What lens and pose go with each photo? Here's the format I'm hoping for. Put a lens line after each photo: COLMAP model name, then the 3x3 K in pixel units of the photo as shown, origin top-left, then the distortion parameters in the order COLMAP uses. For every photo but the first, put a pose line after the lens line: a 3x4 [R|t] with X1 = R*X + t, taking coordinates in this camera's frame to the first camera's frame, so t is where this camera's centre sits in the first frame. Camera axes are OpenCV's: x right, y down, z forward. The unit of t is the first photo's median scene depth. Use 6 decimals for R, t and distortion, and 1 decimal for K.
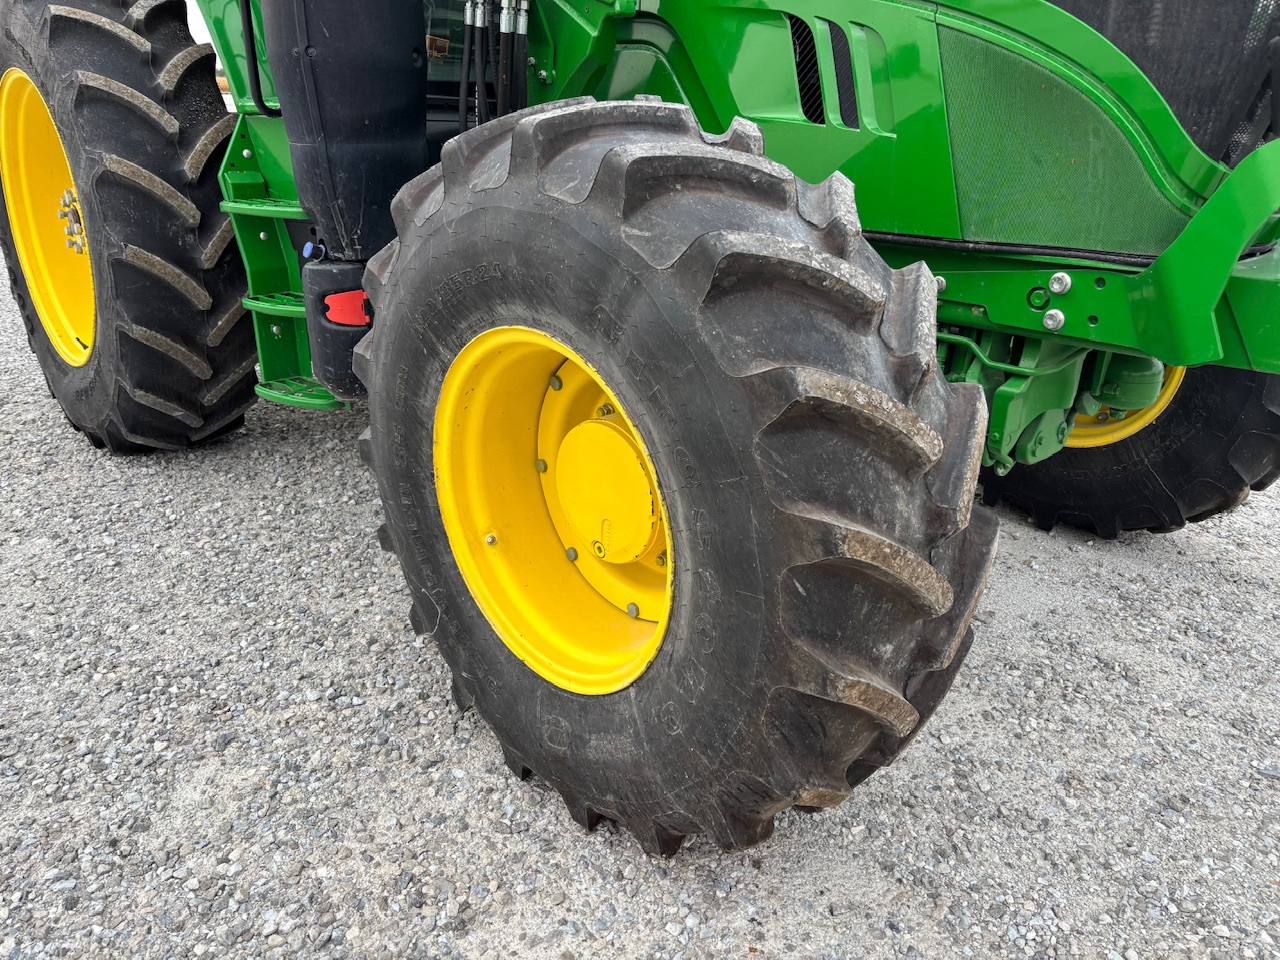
lens RADIAL K [[968.4, 0, 644.2], [0, 968.4, 482.6], [0, 0, 1]] dist [0.055296, -0.071477]
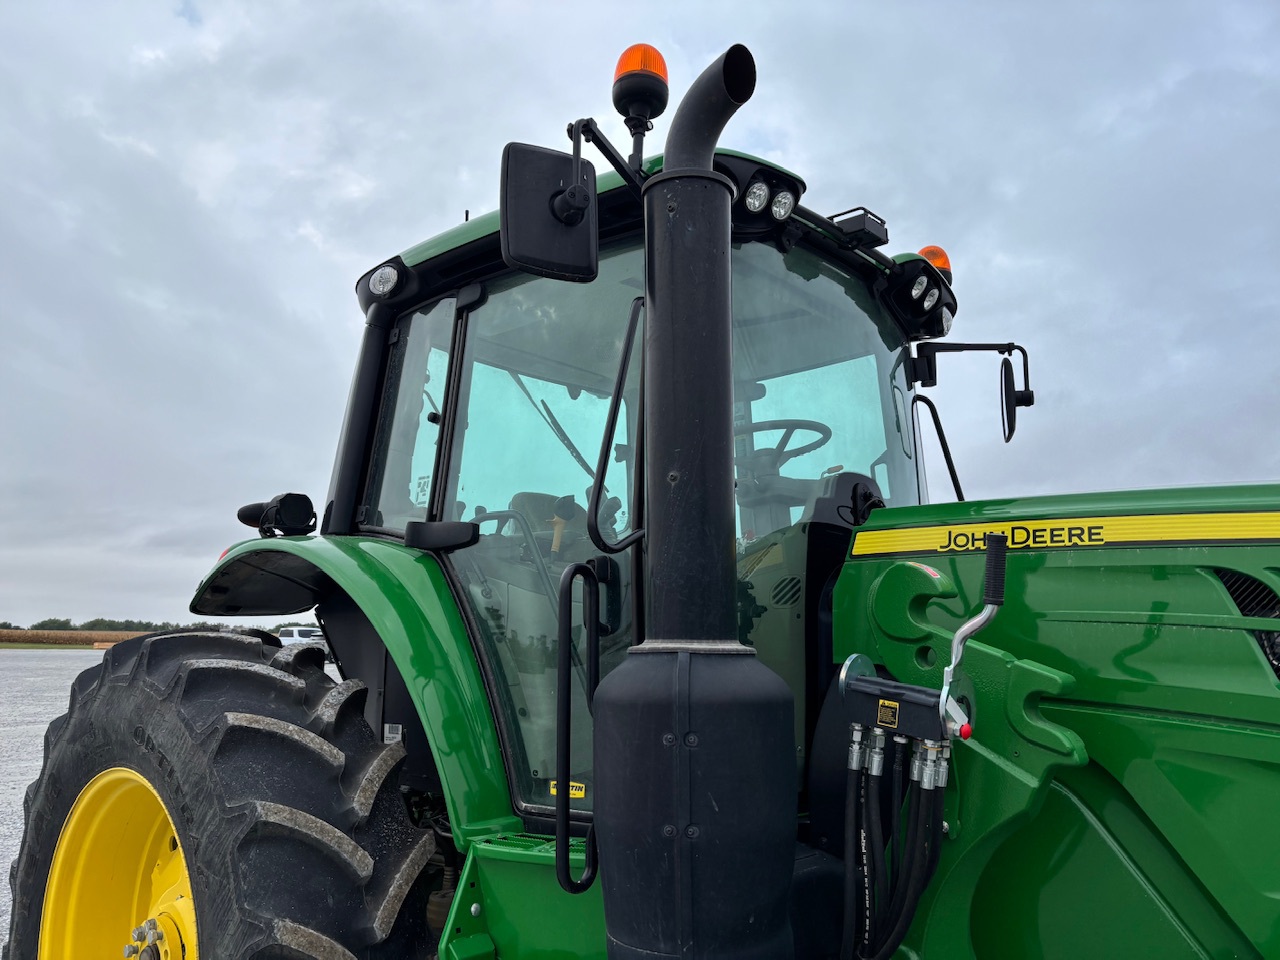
lens RADIAL K [[968.4, 0, 641.8], [0, 968.4, 490.9], [0, 0, 1]] dist [0.055296, -0.071477]
pose [[0.996006, 0.001354, 0.089275, -0.473390], [0.043861, 0.863498, -0.502442, -0.318109], [-0.077769, 0.504351, 0.859990, 0.273876]]
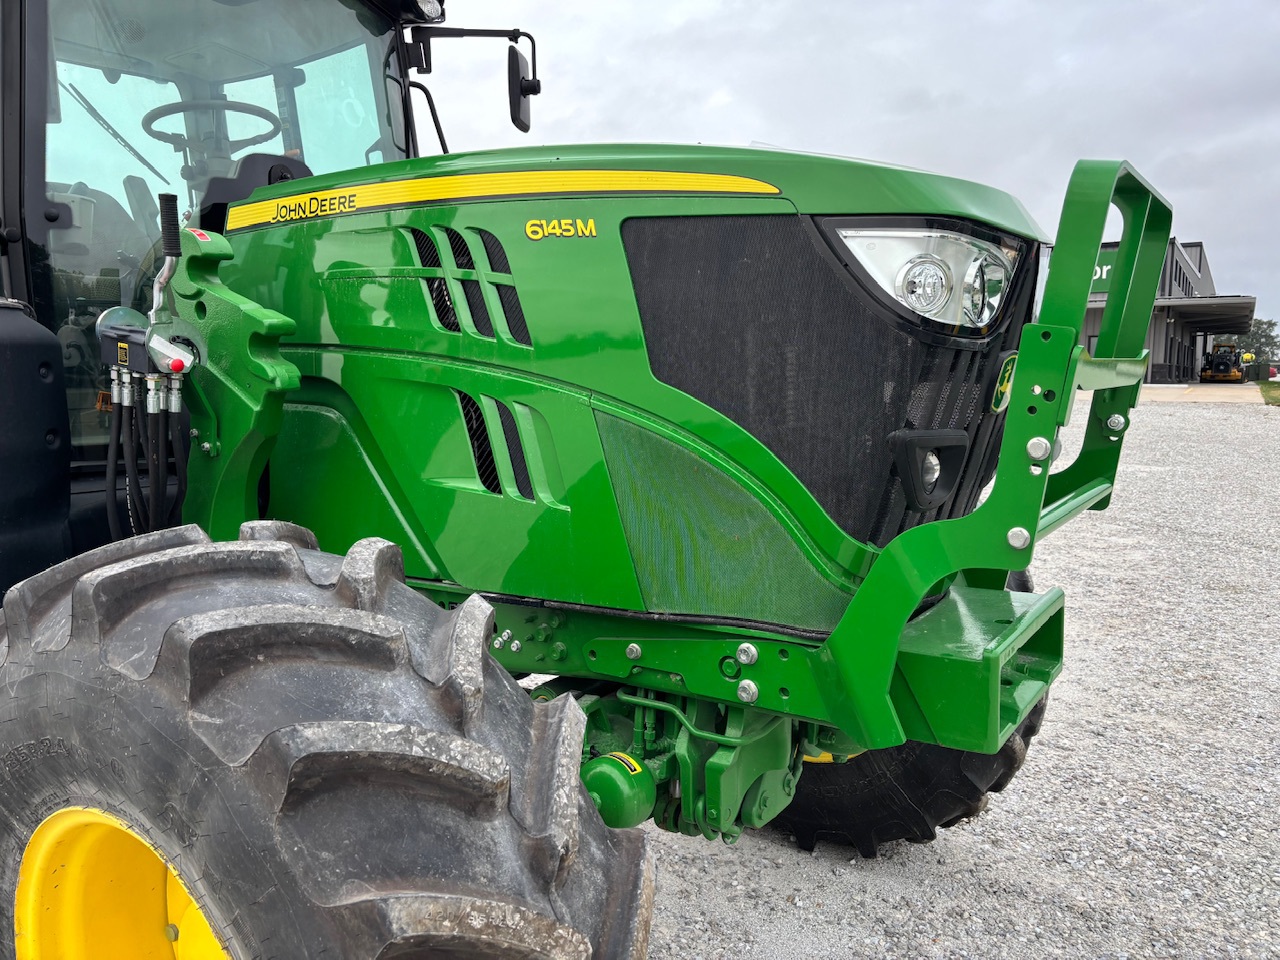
lens RADIAL K [[968.4, 0, 635.8], [0, 968.4, 478.4], [0, 0, 1]] dist [0.055296, -0.071477]
pose [[0.977917, -0.058183, 0.200730, 0.126061], [0.107292, 0.964003, -0.243282, -0.138492], [-0.179350, 0.259447, 0.948958, 0.060344]]
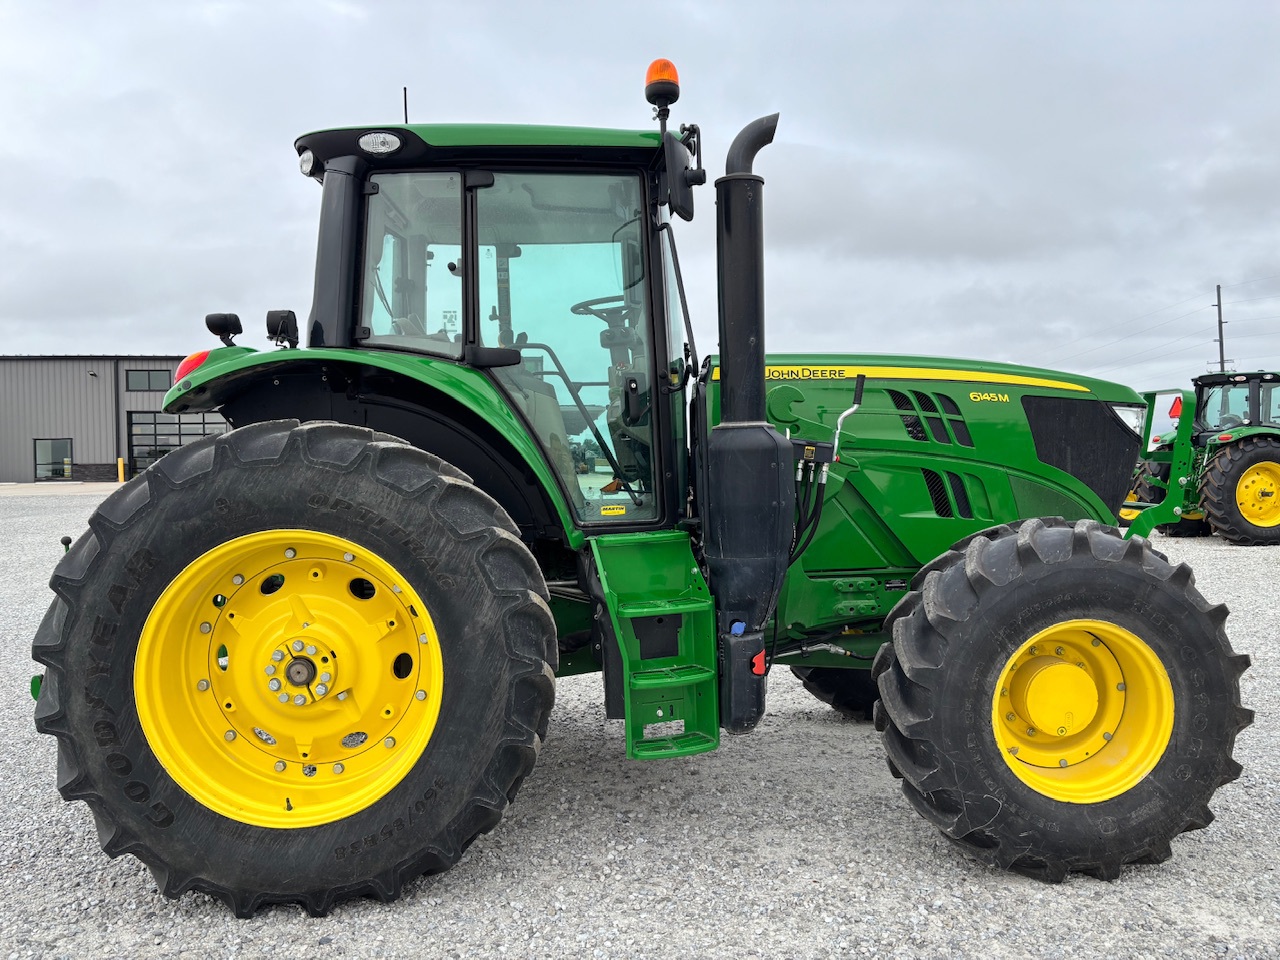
lens RADIAL K [[968.4, 0, 648.9], [0, 968.4, 467.1], [0, 0, 1]] dist [0.055296, -0.071477]
pose [[0.643833, -0.051421, 0.763436, -1.835701], [0.311994, 0.928673, -0.200565, -0.259469], [-0.698670, 0.367318, 0.613953, 0.151144]]
